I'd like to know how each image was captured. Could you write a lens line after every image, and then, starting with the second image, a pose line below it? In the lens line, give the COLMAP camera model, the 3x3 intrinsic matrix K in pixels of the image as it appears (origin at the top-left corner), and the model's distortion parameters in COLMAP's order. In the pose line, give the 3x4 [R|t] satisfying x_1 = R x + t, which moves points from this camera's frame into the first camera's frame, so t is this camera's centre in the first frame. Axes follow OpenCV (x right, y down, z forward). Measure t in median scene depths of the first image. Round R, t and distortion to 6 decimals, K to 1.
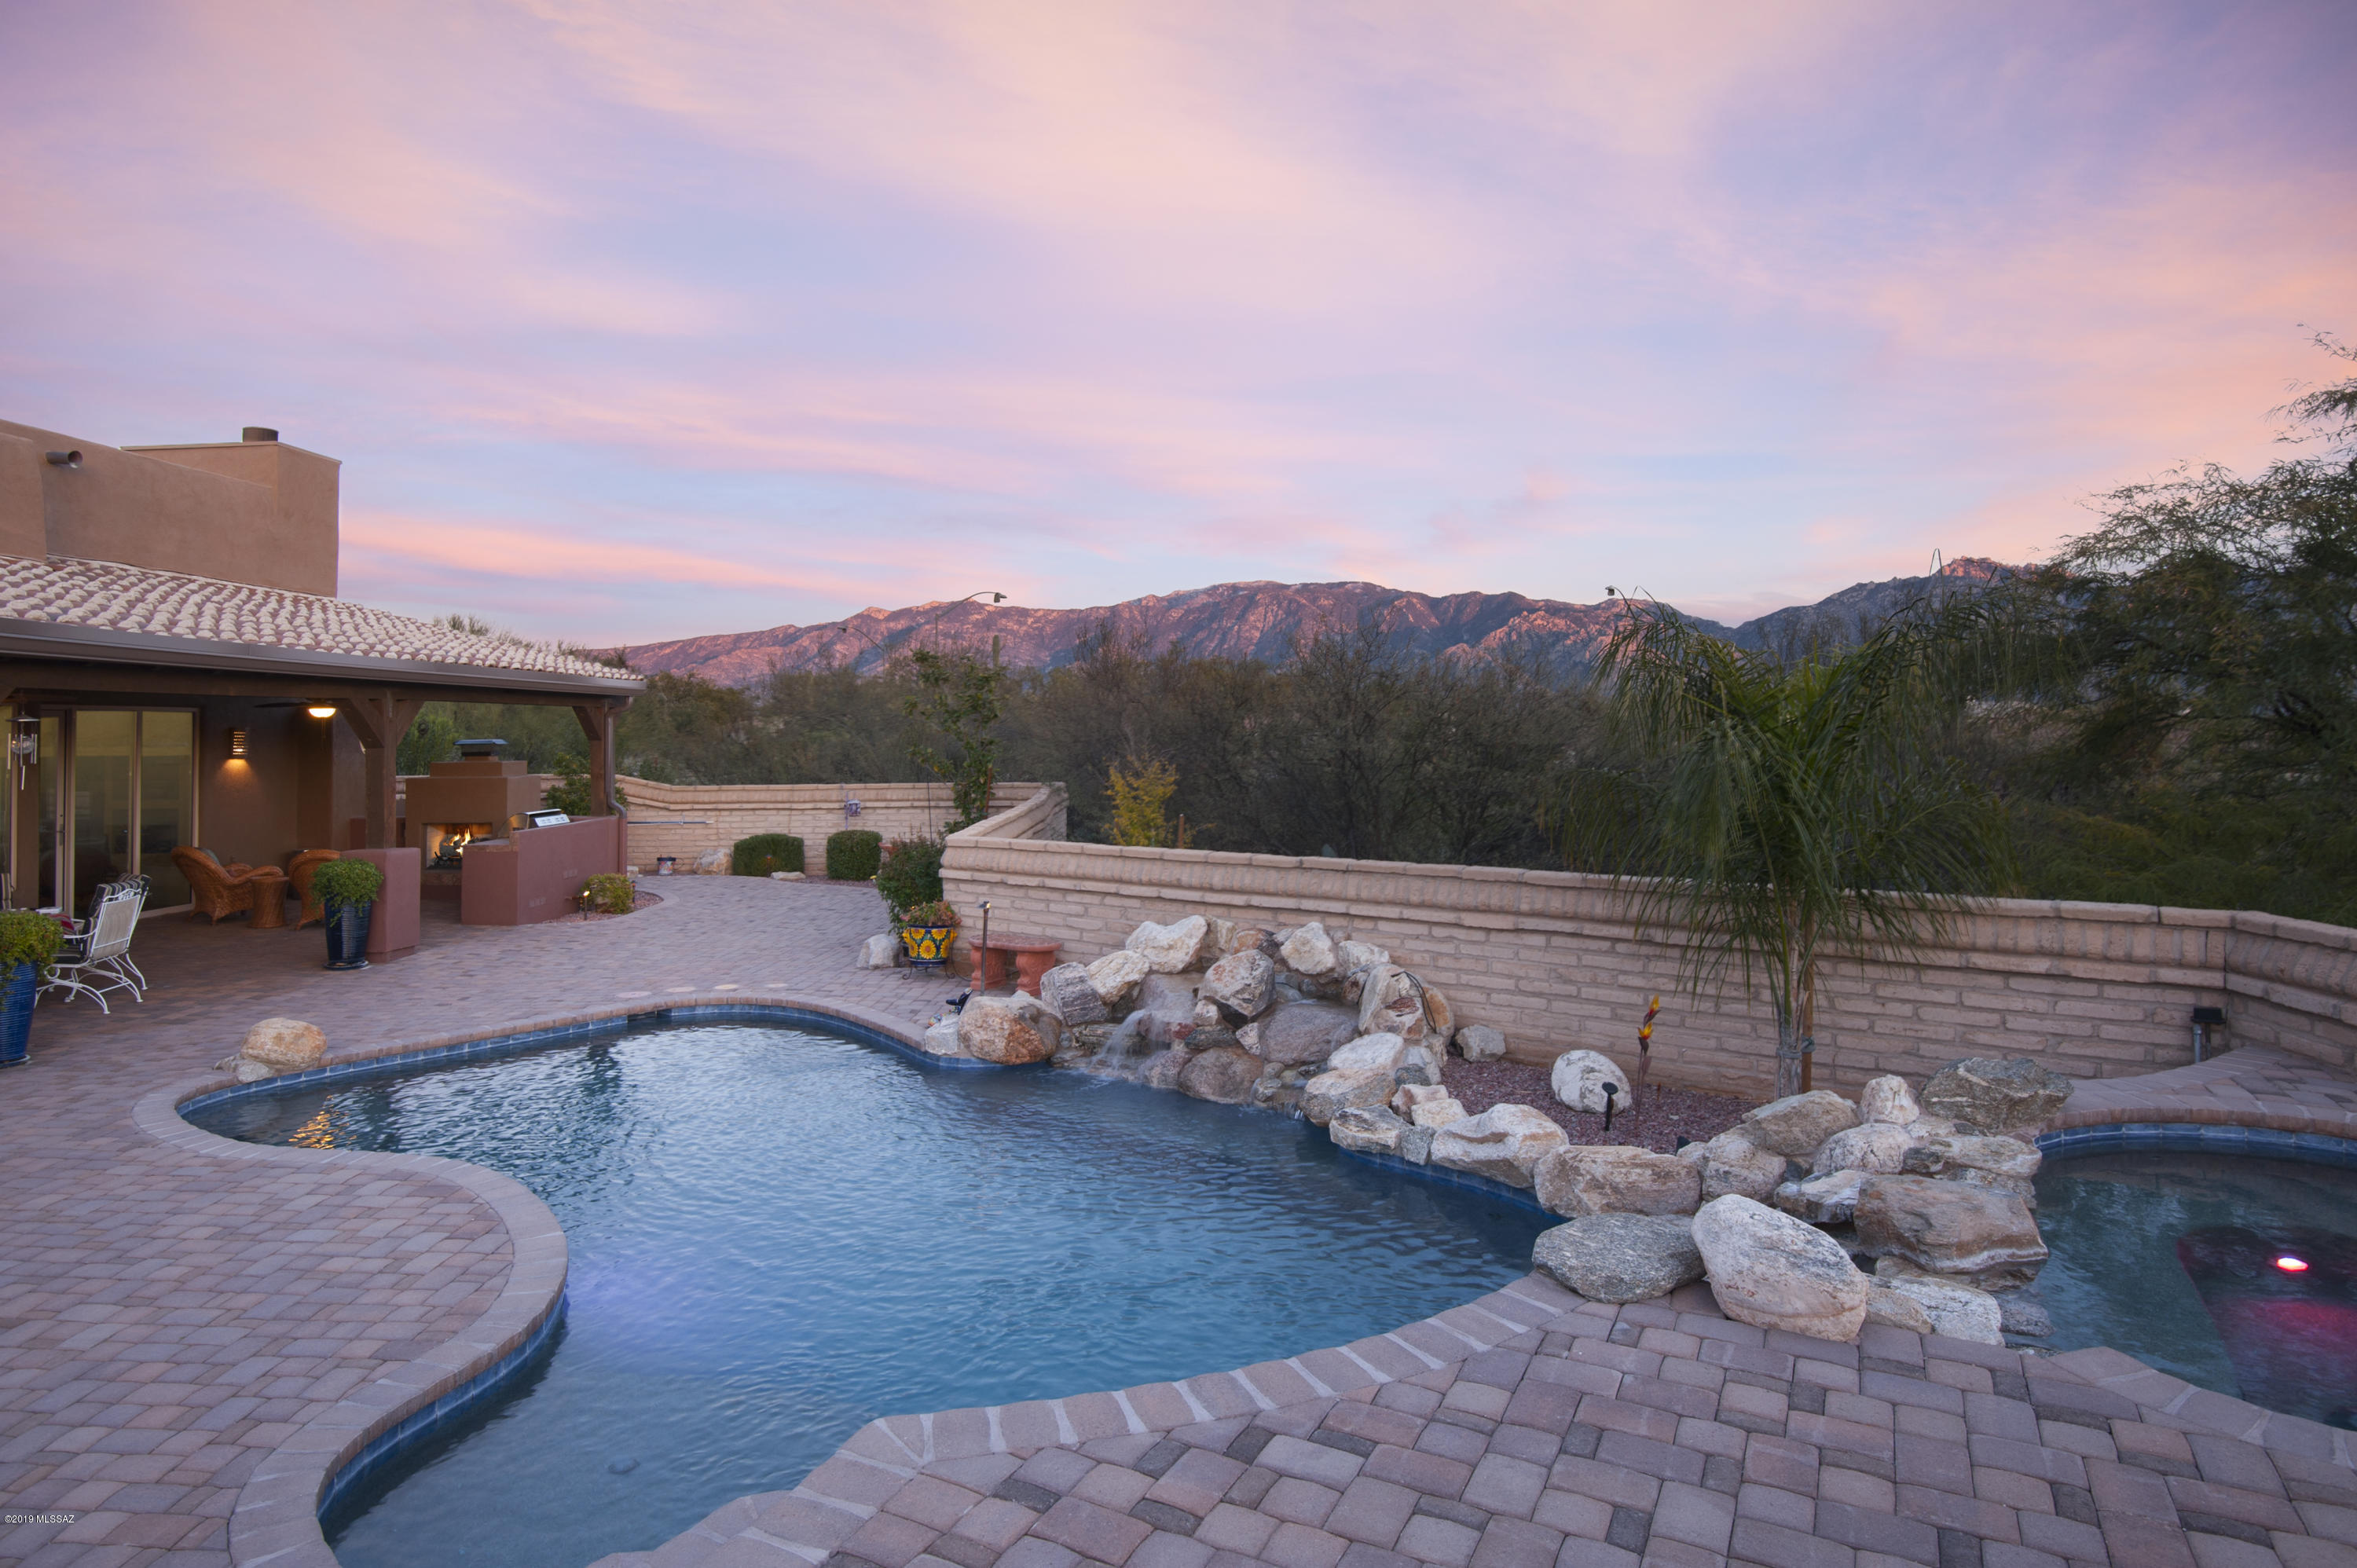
lens RADIAL K [[1297.5, 0, 1177.7], [0, 1297.5, 731.8], [0, 0, 1]] dist [0.006216, -0.028097]
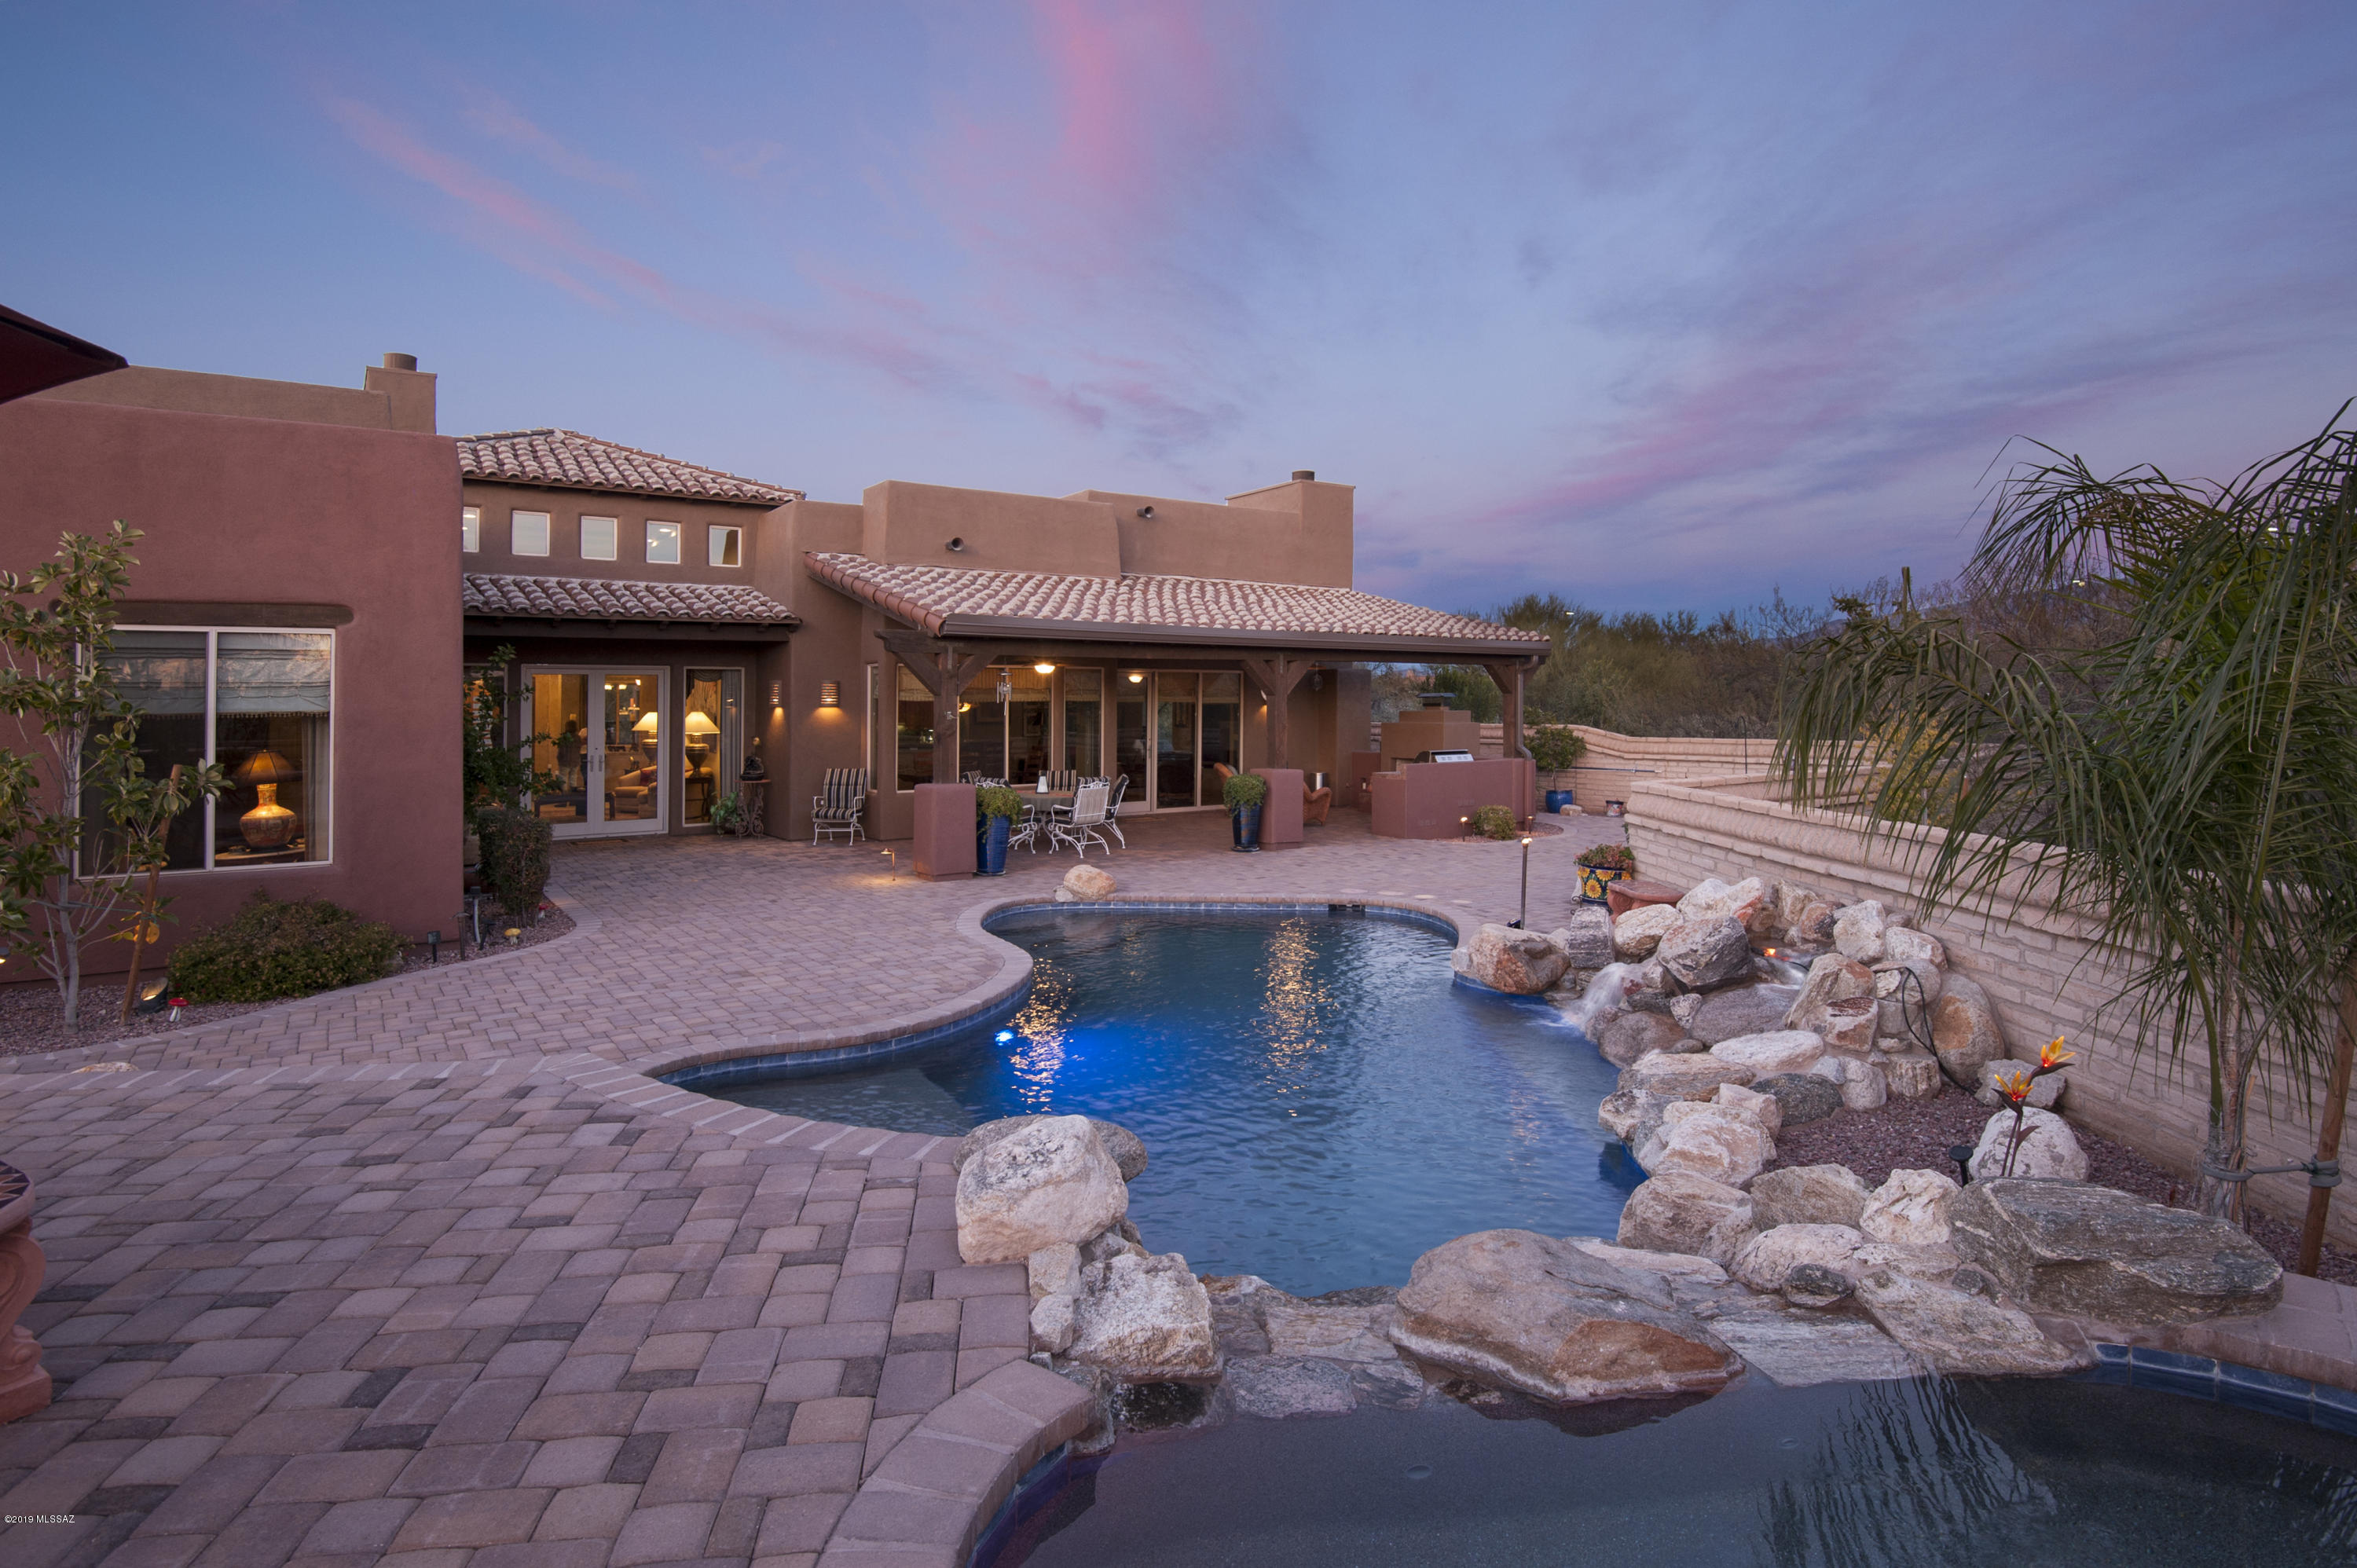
lens RADIAL K [[1195.3, 0, 1179.4], [0, 1195.3, 692.9], [0, 0, 1]] dist [-0.019866, -0.000812]
pose [[0.607776, -0.001104, -0.794108, 0.456558], [-0.002031, 0.999994, -0.002945, 0.020007], [0.794106, 0.003402, 0.607770, 0.208019]]
